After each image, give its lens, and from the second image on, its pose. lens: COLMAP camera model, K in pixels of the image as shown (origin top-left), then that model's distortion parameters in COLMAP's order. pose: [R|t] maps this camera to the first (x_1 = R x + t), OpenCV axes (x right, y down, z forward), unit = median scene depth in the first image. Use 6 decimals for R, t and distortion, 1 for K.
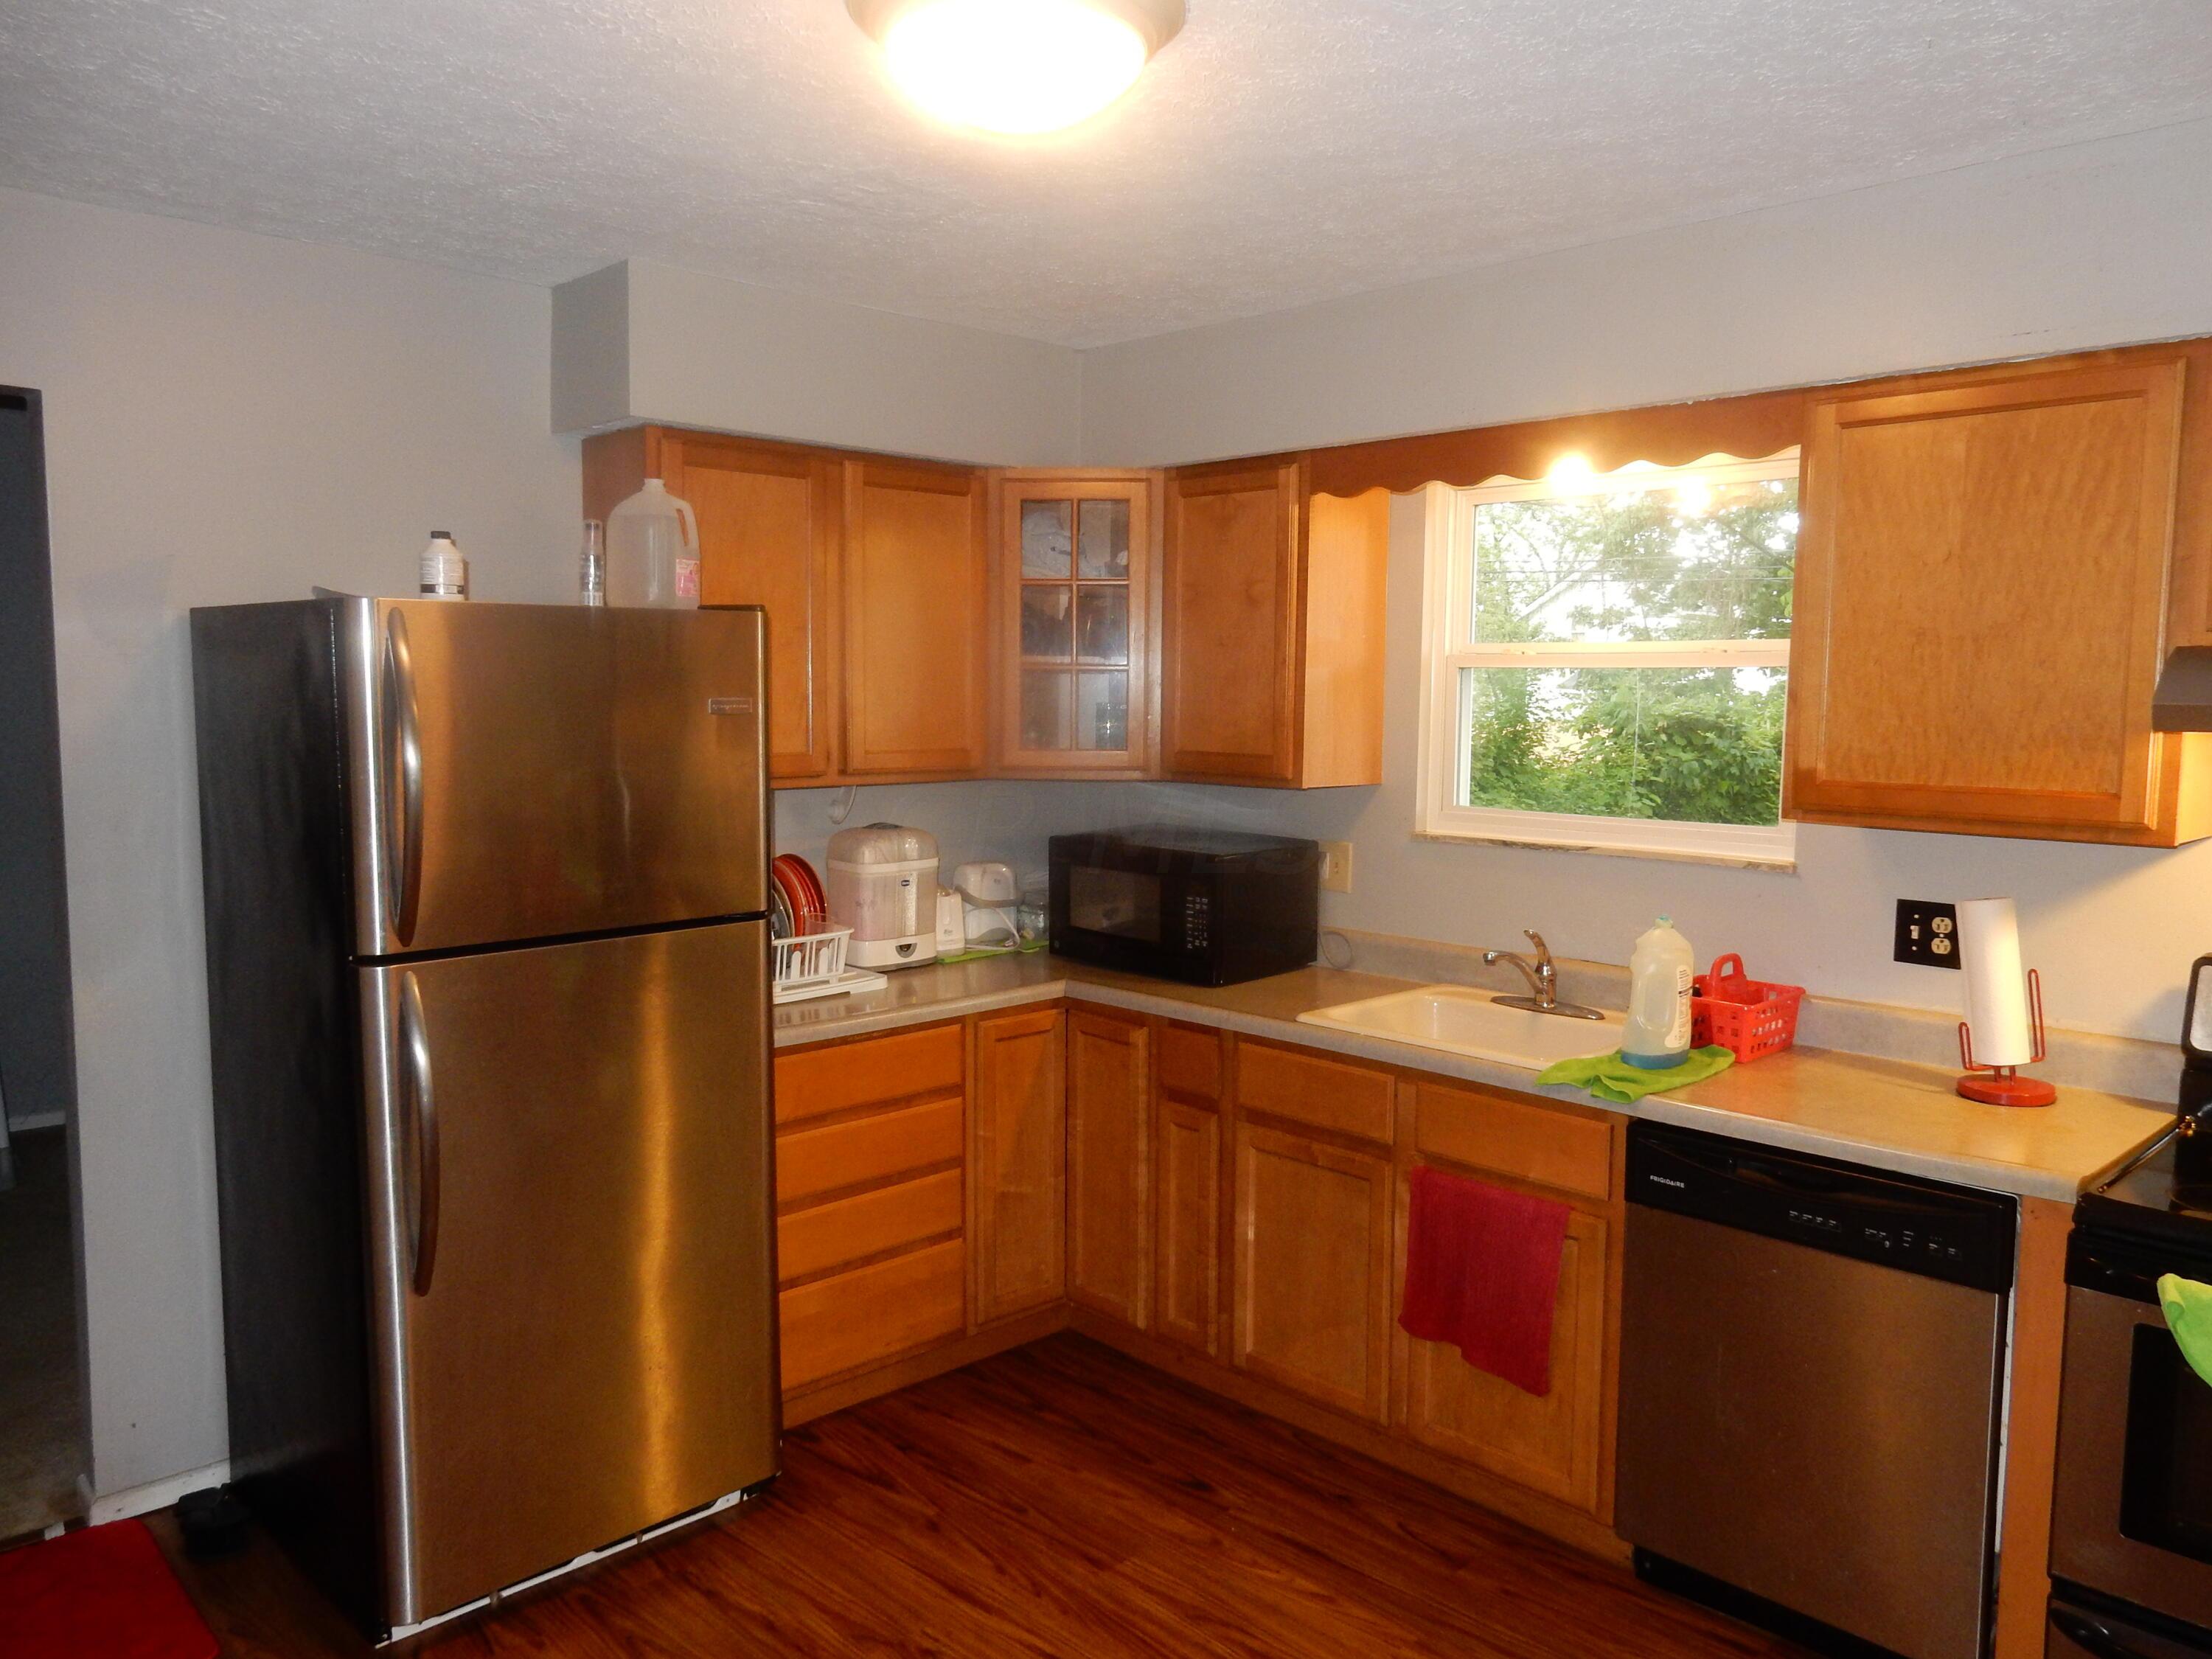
lens RADIAL K [[1632.0, 0, 1100.3], [0, 1632.0, 840.0], [0, 0, 1]] dist [0.001033, 0.001680]
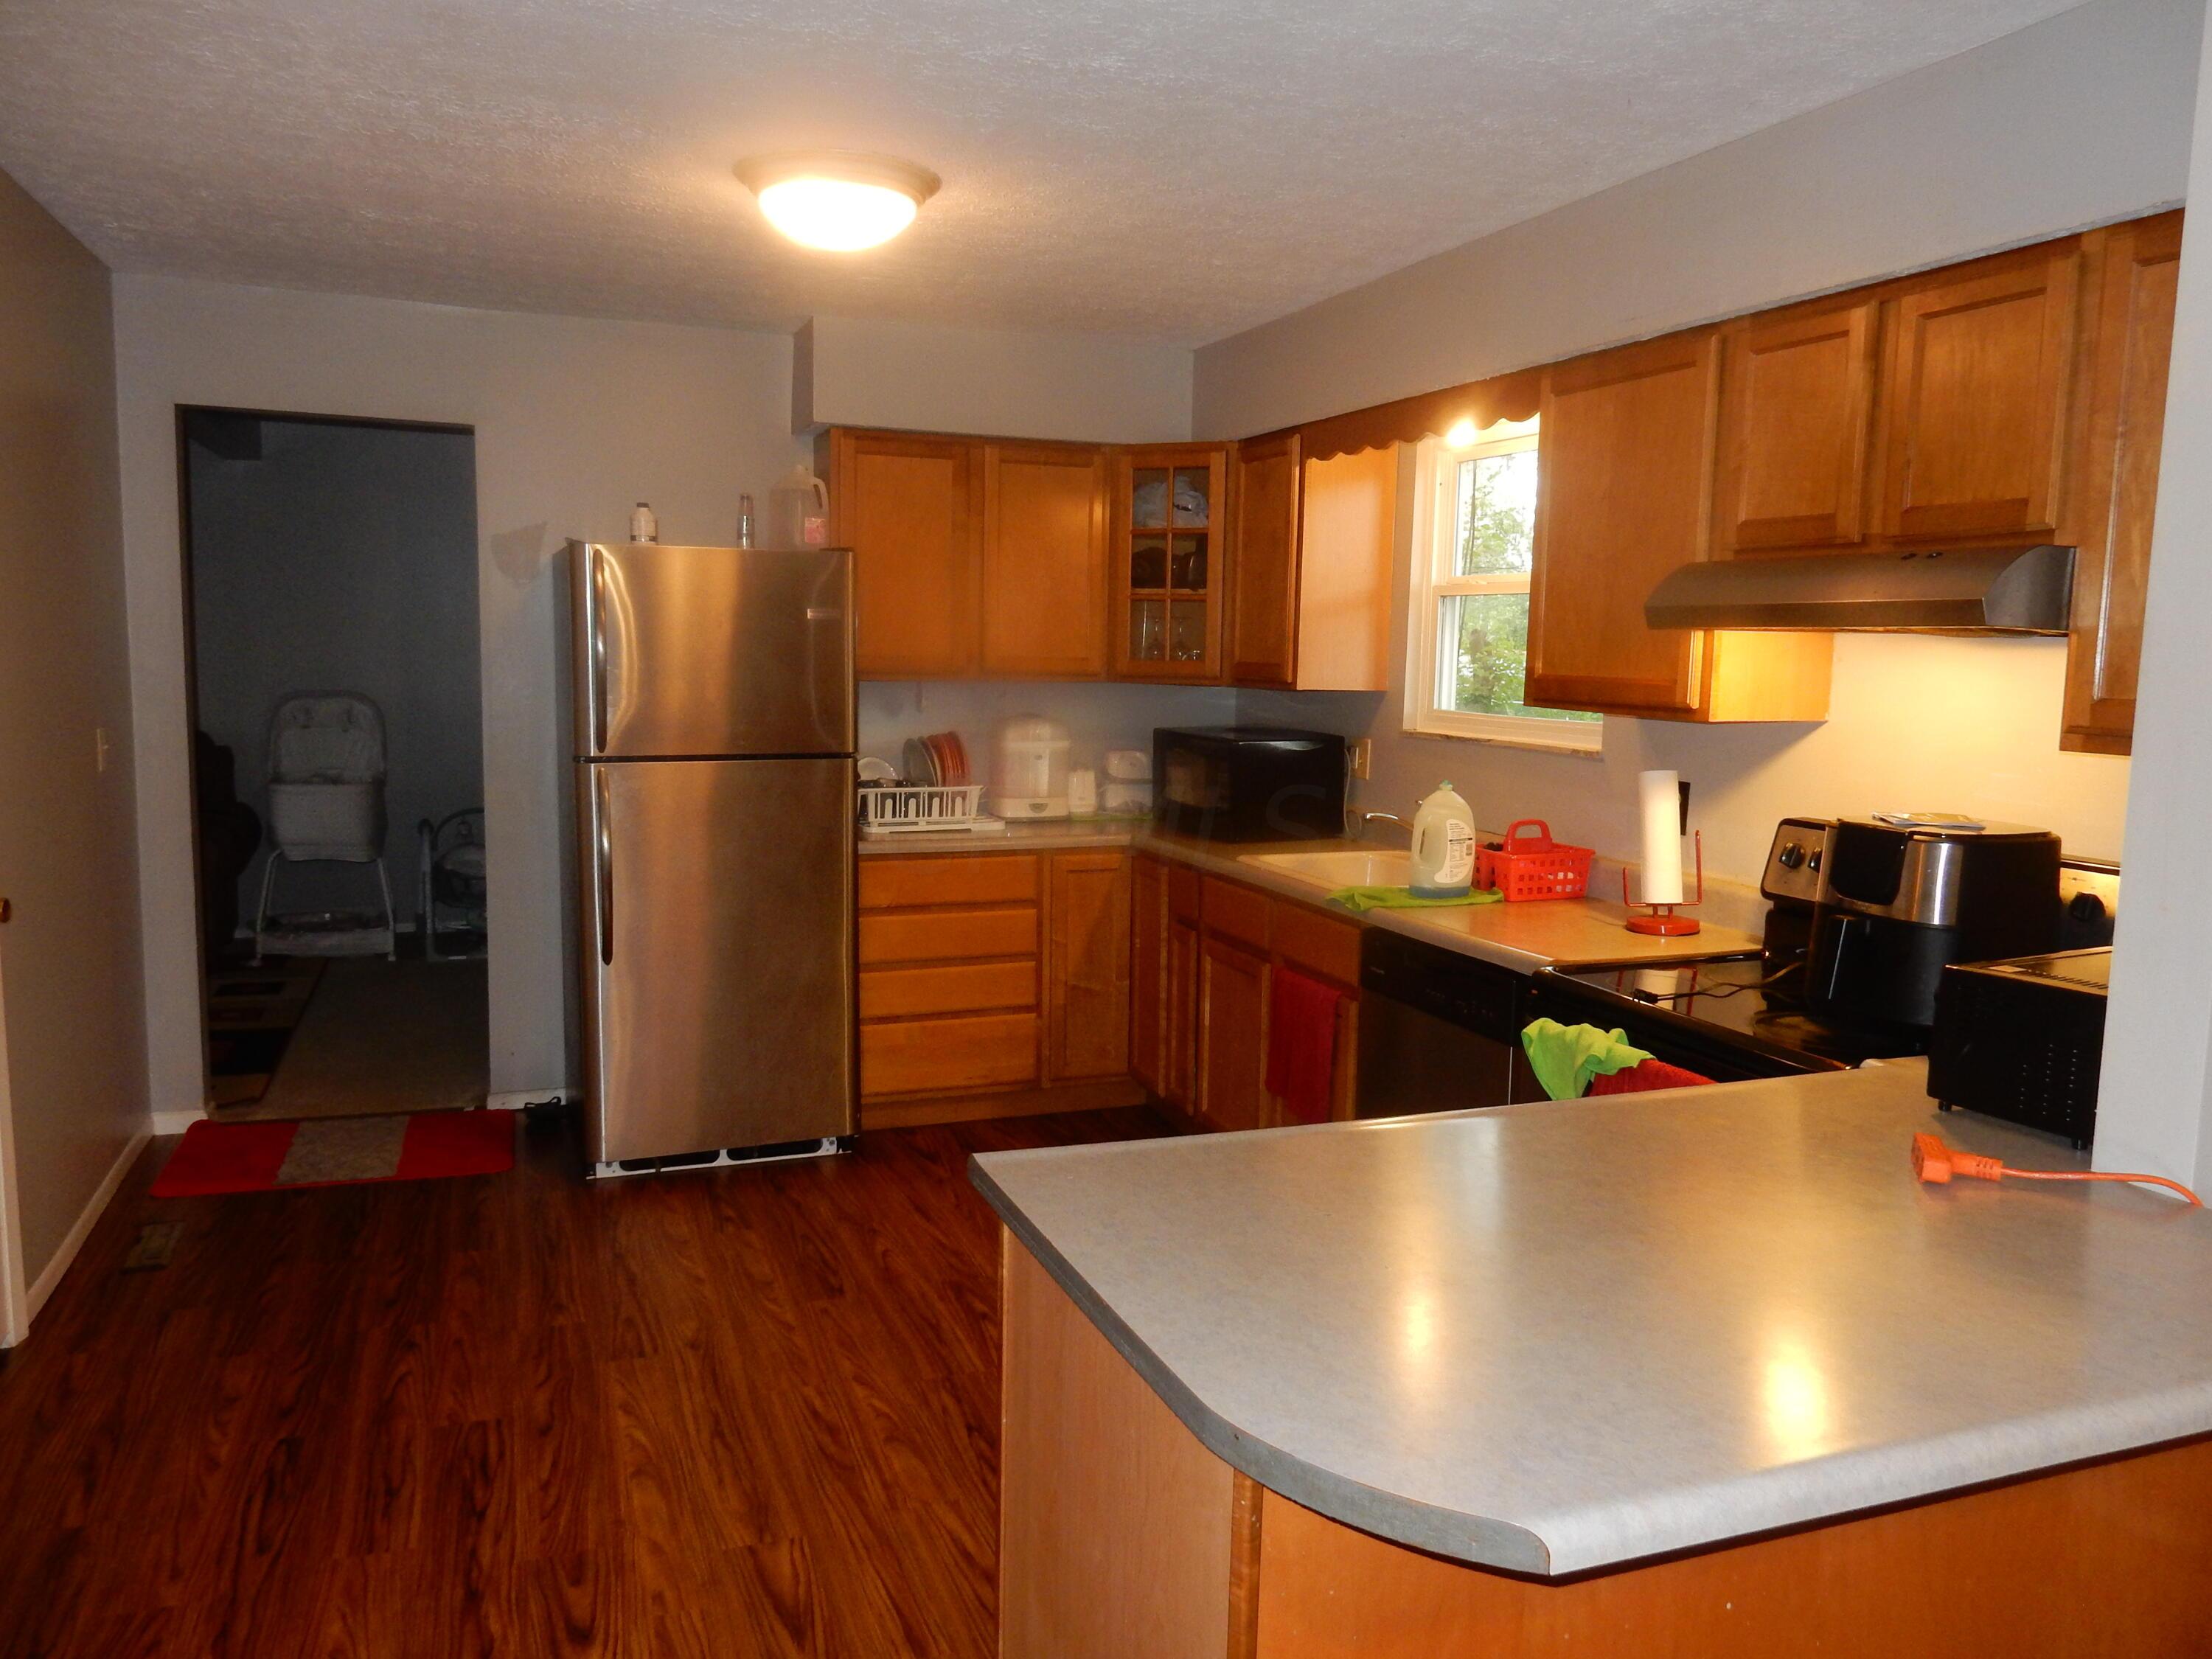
lens RADIAL K [[1623.2, 0, 1102.3], [0, 1623.2, 834.0], [0, 0, 1]] dist [0.002618, -0.000972]
pose [[0.925659, 0.055680, -0.374240, 0.474845], [-0.048267, 0.998409, 0.029159, 0.052357], [0.375268, -0.008928, 0.926874, -0.243763]]
